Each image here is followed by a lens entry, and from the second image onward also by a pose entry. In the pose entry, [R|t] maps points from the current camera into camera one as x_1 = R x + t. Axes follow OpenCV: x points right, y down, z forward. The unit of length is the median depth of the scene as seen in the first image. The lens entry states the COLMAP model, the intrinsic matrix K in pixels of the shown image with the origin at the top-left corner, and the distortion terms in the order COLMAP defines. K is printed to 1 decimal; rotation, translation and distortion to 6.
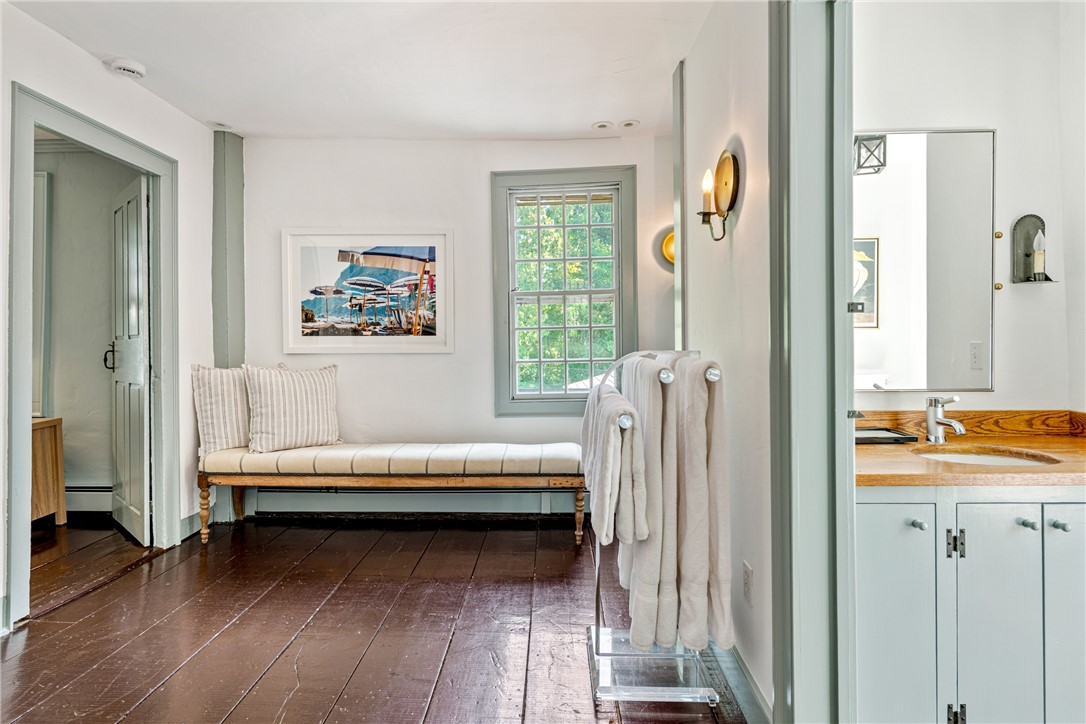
lens RADIAL K [[582.6, 0, 541.9], [0, 582.6, 341.8], [0, 0, 1]] dist [0.018610, -0.000535]
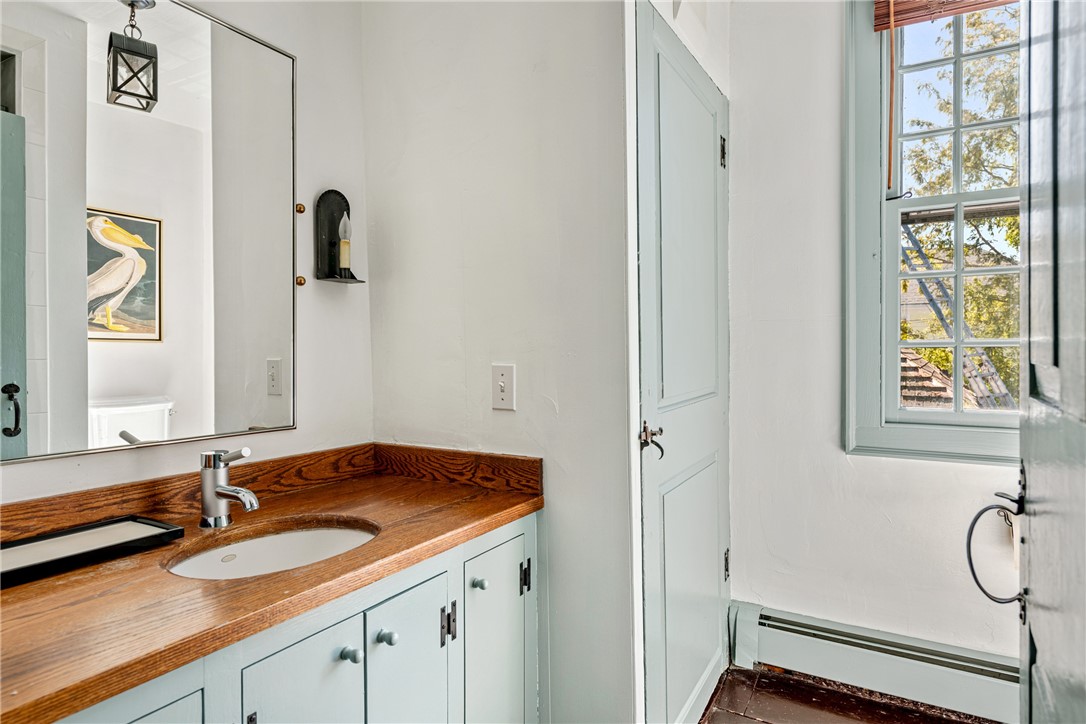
lens RADIAL K [[592.2, 0, 543.0], [0, 592.2, 362.0], [0, 0, 1]] dist [-0.001042, 0.000070]
pose [[0.486826, -0.006251, 0.873477, 0.296138], [0.001093, 0.999978, 0.006548, -0.000056], [-0.873498, -0.002233, 0.486822, 0.401392]]
